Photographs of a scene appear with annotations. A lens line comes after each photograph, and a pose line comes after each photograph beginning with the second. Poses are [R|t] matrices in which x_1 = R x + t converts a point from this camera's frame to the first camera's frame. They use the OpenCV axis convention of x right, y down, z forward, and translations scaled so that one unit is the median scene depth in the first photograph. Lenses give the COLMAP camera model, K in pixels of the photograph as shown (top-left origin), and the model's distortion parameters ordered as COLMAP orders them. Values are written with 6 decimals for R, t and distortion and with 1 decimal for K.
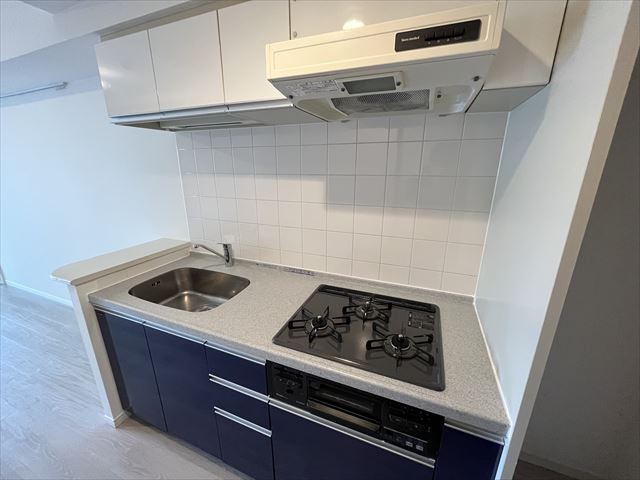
lens RADIAL K [[259.8, 0, 317.7], [0, 259.8, 239.6], [0, 0, 1]] dist [-0.002103, -0.000128]
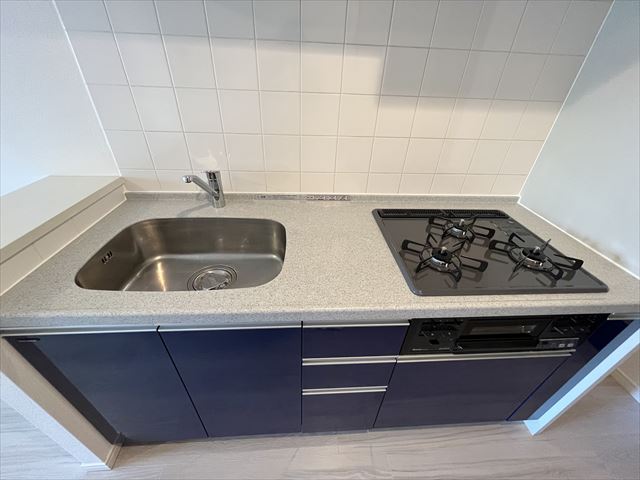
lens RADIAL K [[259.8, 0, 317.7], [0, 259.8, 239.6], [0, 0, 1]] dist [-0.002103, -0.000128]
pose [[0.899000, -0.208827, 0.384954, -0.435619], [0.084568, 0.945228, 0.315265, -0.004138], [-0.429705, -0.250868, 0.867421, 0.339406]]
